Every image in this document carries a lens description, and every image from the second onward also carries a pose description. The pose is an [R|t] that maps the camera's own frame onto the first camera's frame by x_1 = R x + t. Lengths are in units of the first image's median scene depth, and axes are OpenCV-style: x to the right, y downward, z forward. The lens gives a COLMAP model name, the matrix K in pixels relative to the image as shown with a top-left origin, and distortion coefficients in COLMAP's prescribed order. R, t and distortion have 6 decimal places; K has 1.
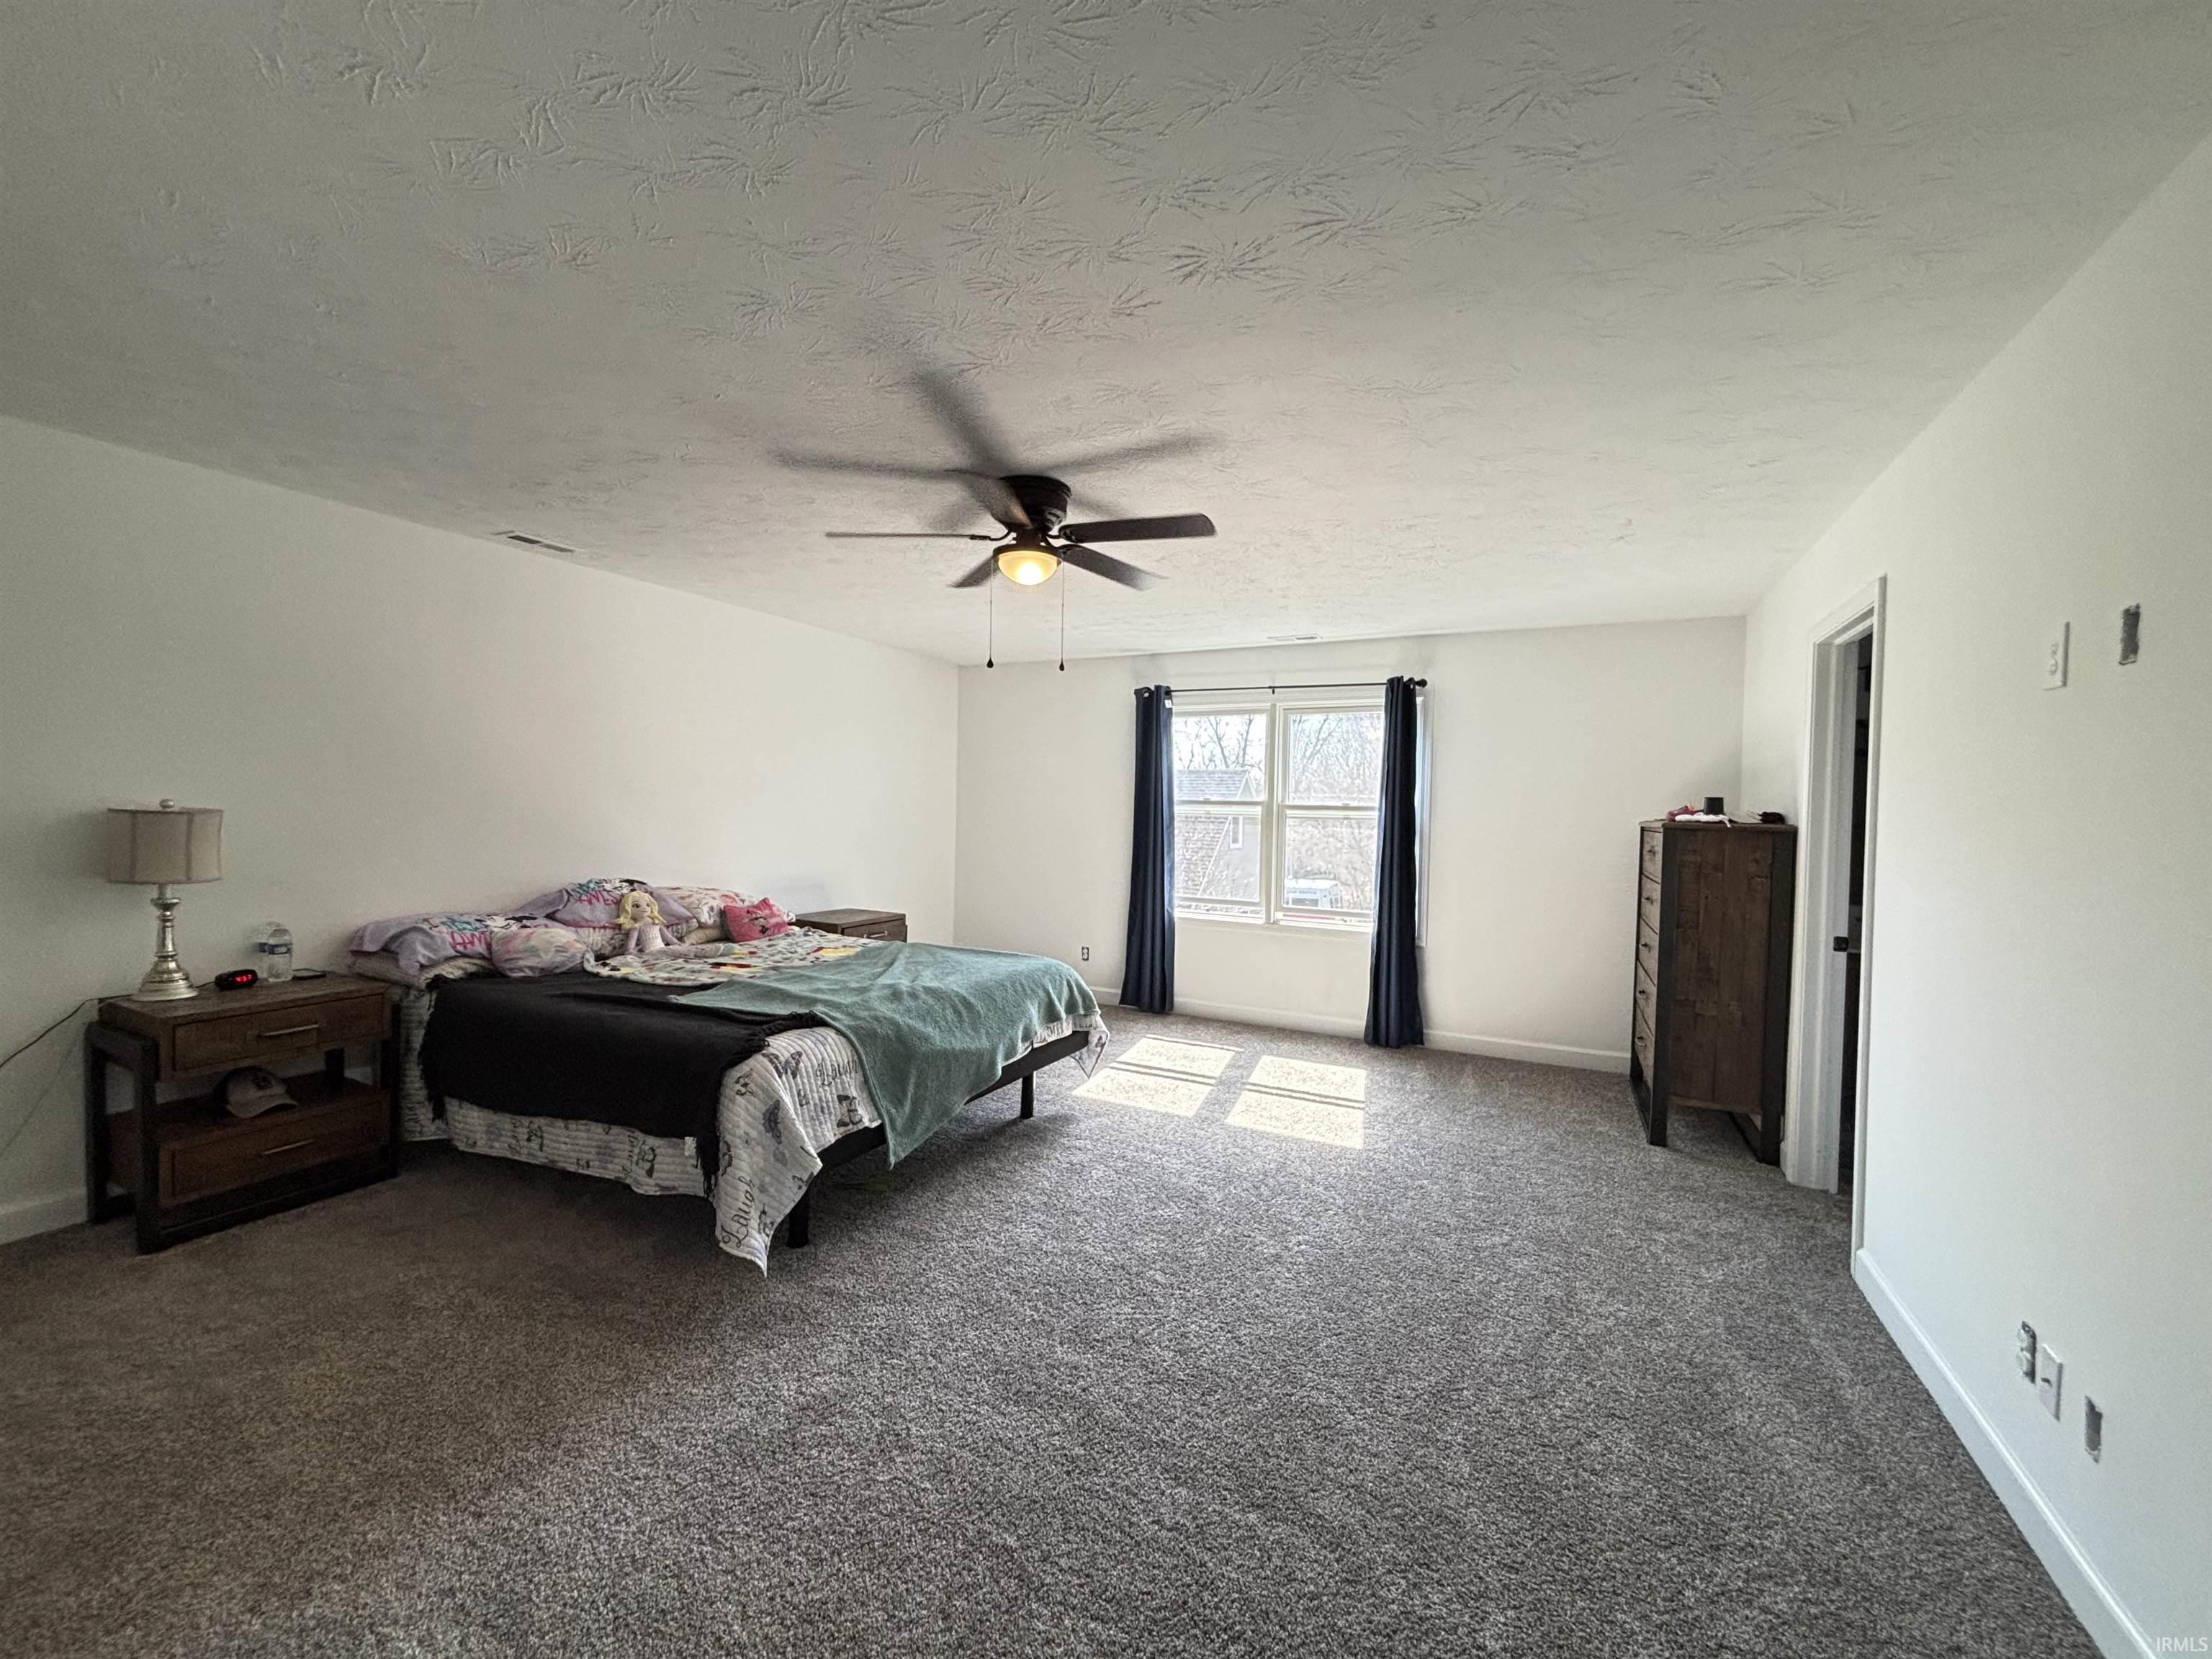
lens RADIAL K [[890.7, 0, 1103.6], [0, 890.7, 827.1], [0, 0, 1]] dist [-0.000695, -0.000393]
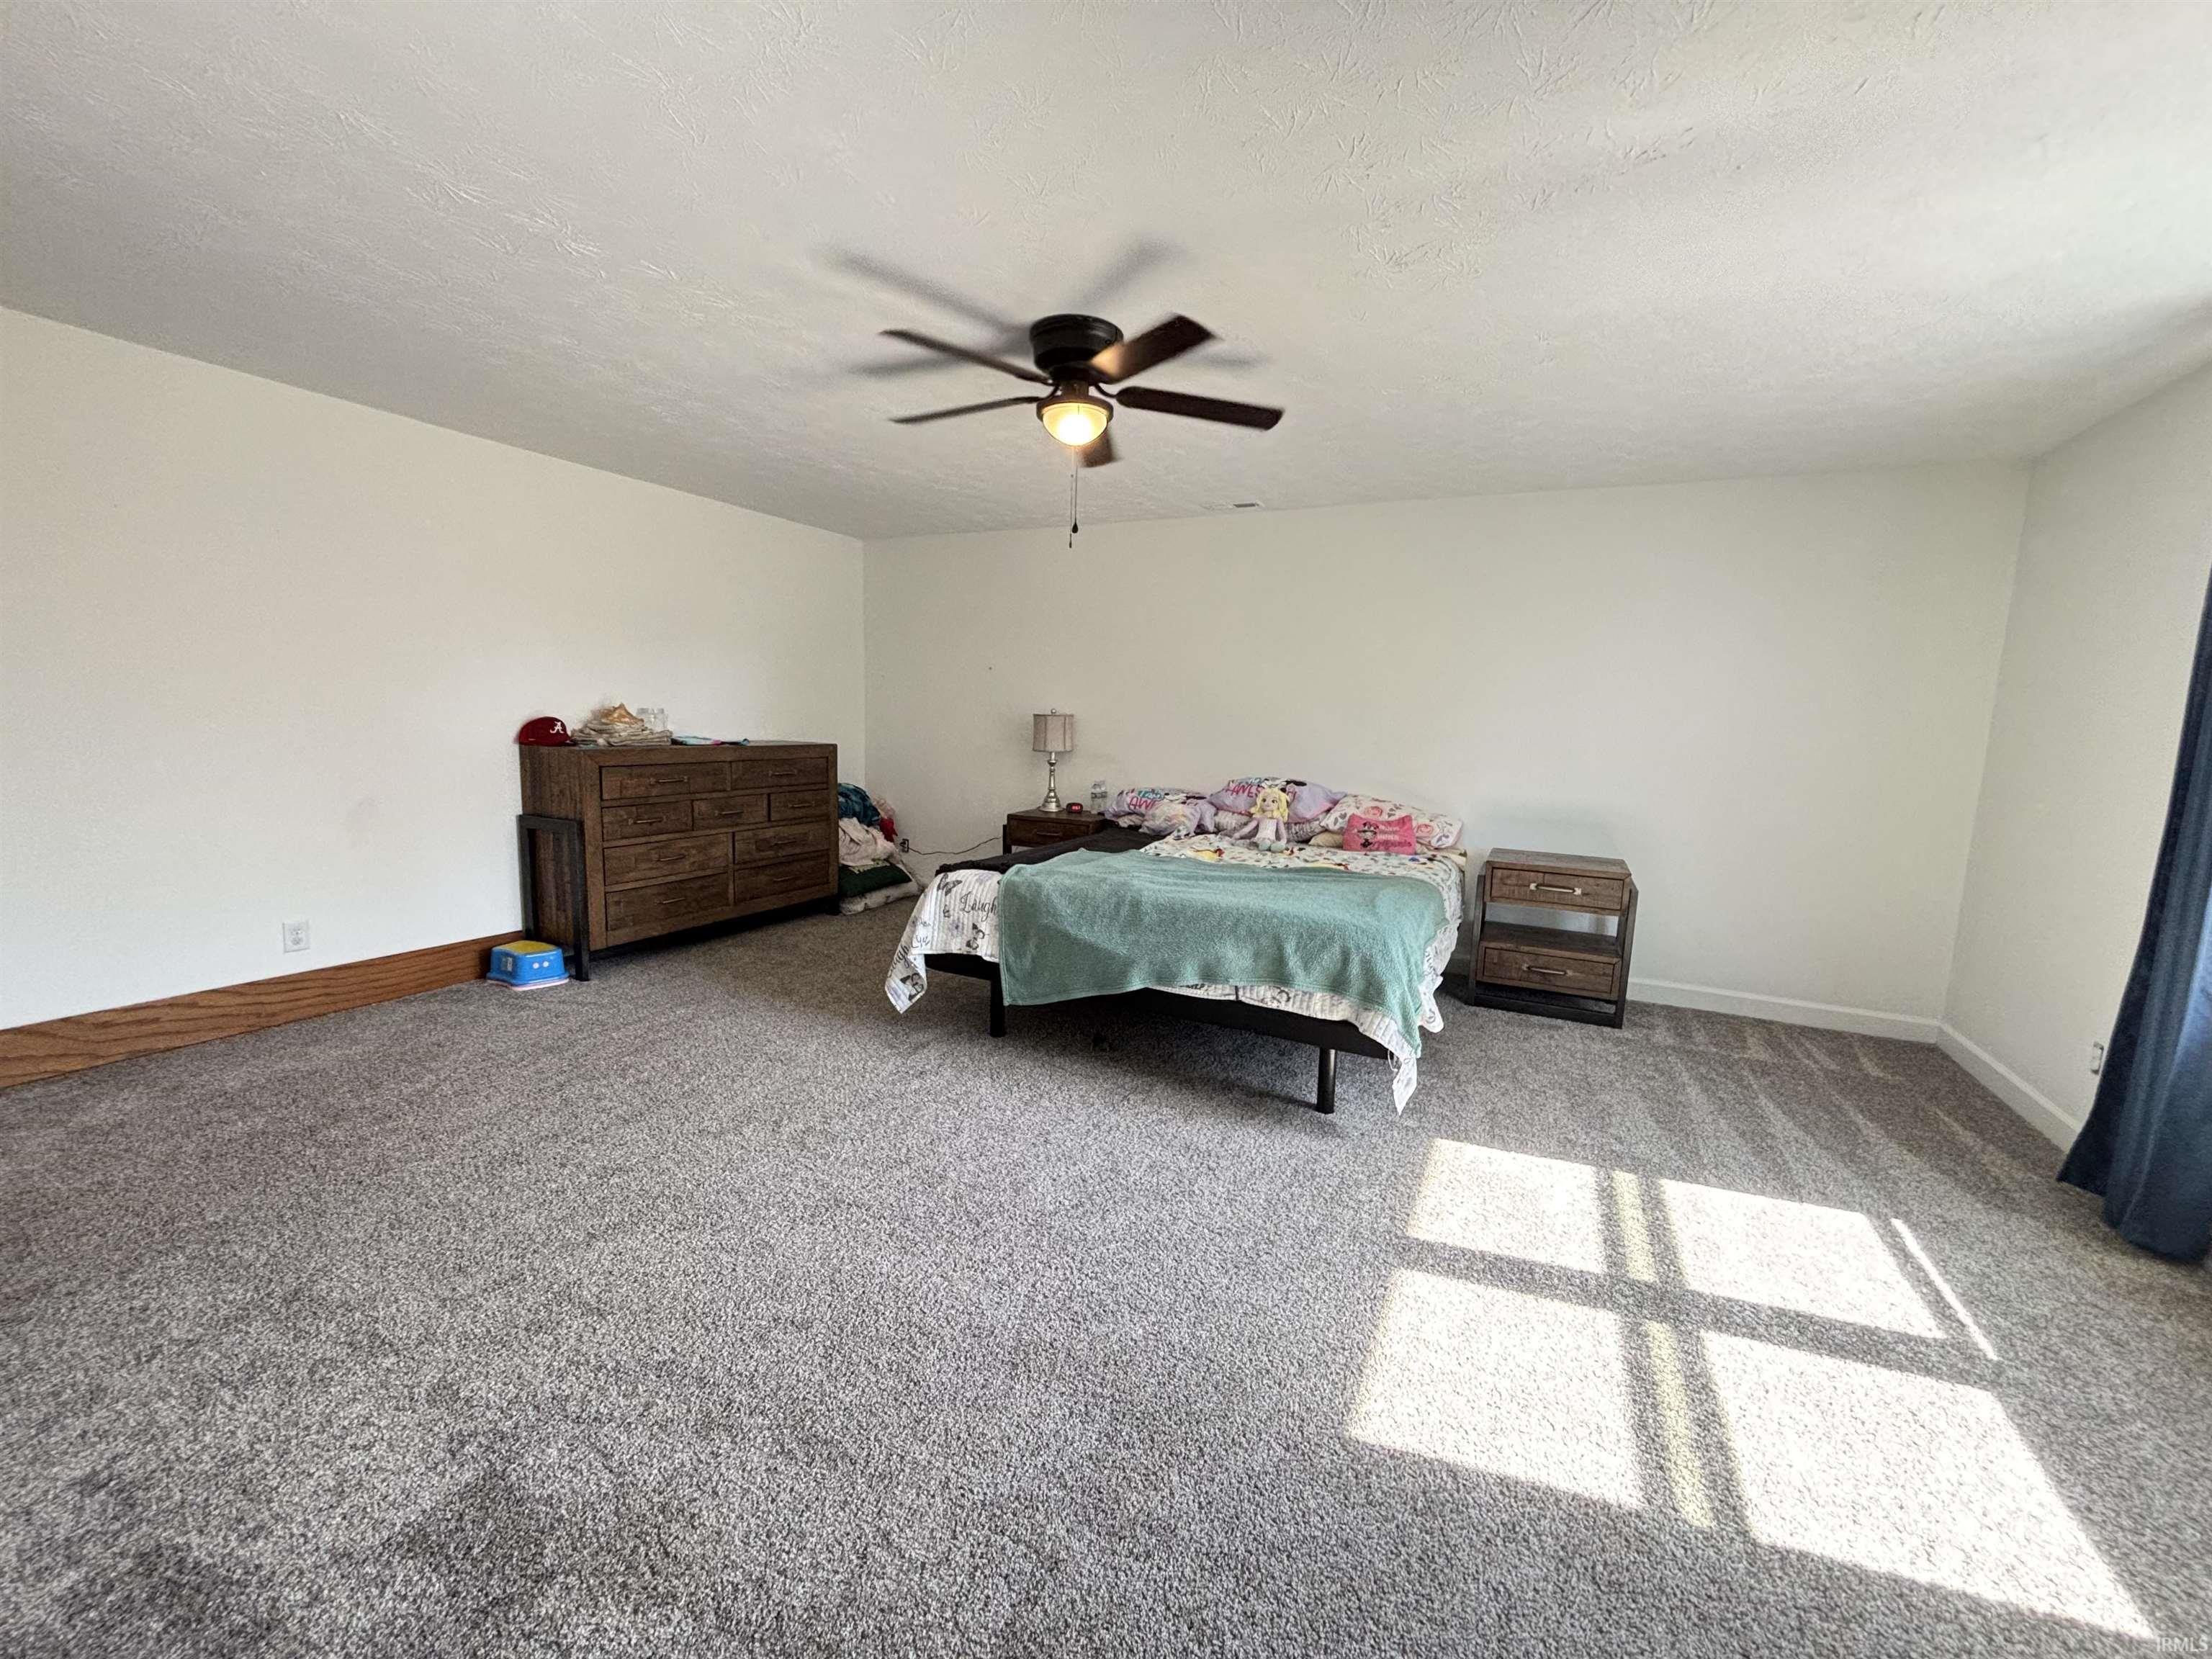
lens RADIAL K [[890.7, 0, 1103.6], [0, 890.7, 827.1], [0, 0, 1]] dist [-0.000695, -0.000393]
pose [[-0.001283, 0.100541, -0.994932, 0.852274], [-0.053647, 0.993493, 0.100465, 0.022052], [0.998559, 0.053504, 0.004119, 1.040050]]
